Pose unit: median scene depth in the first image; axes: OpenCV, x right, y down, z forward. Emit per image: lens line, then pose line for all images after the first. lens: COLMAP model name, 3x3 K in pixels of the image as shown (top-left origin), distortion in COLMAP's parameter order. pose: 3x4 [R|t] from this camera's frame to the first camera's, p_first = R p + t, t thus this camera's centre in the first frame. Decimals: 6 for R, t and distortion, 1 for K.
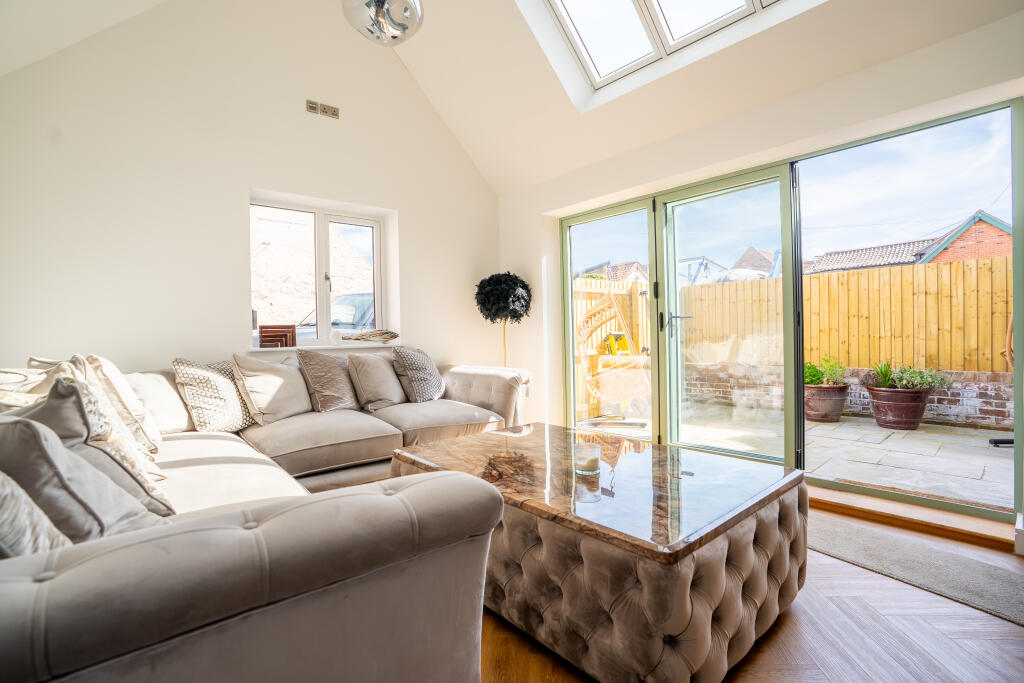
lens RADIAL K [[478.5, 0, 512.0], [0, 478.5, 341.5], [0, 0, 1]] dist [-0.062132, 0.023683]
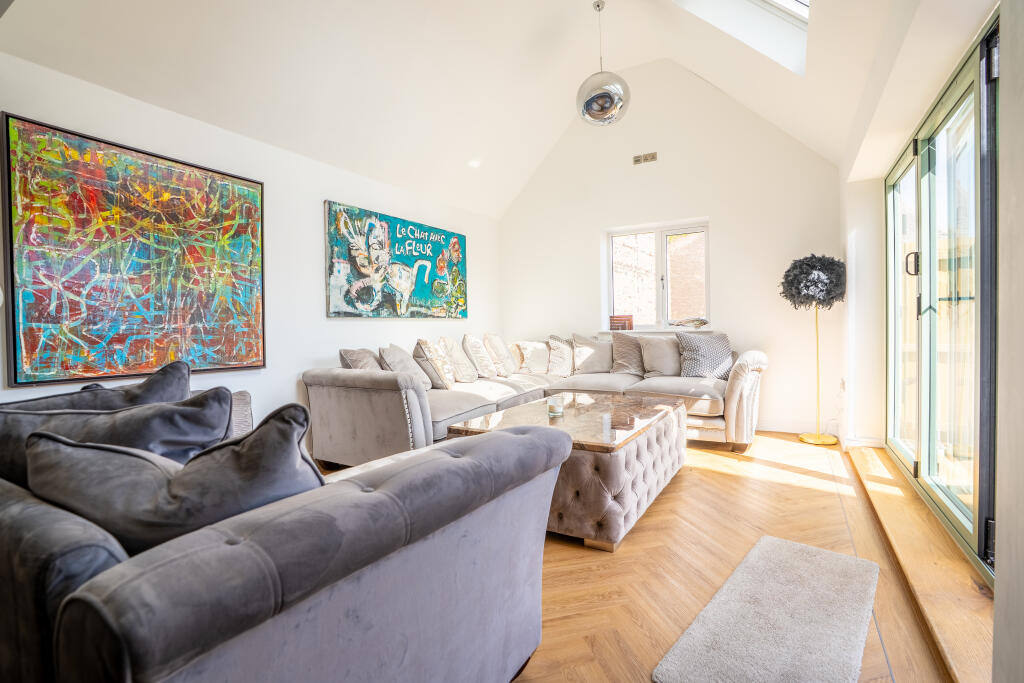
lens RADIAL K [[489.6, 0, 500.9], [0, 489.6, 340.6], [0, 0, 1]] dist [-0.066042, 0.025909]
pose [[0.304176, 0.039907, -0.951780, 0.798071], [0.001675, 0.999098, 0.042426, -0.020014], [0.952615, -0.014499, 0.303834, 0.149735]]
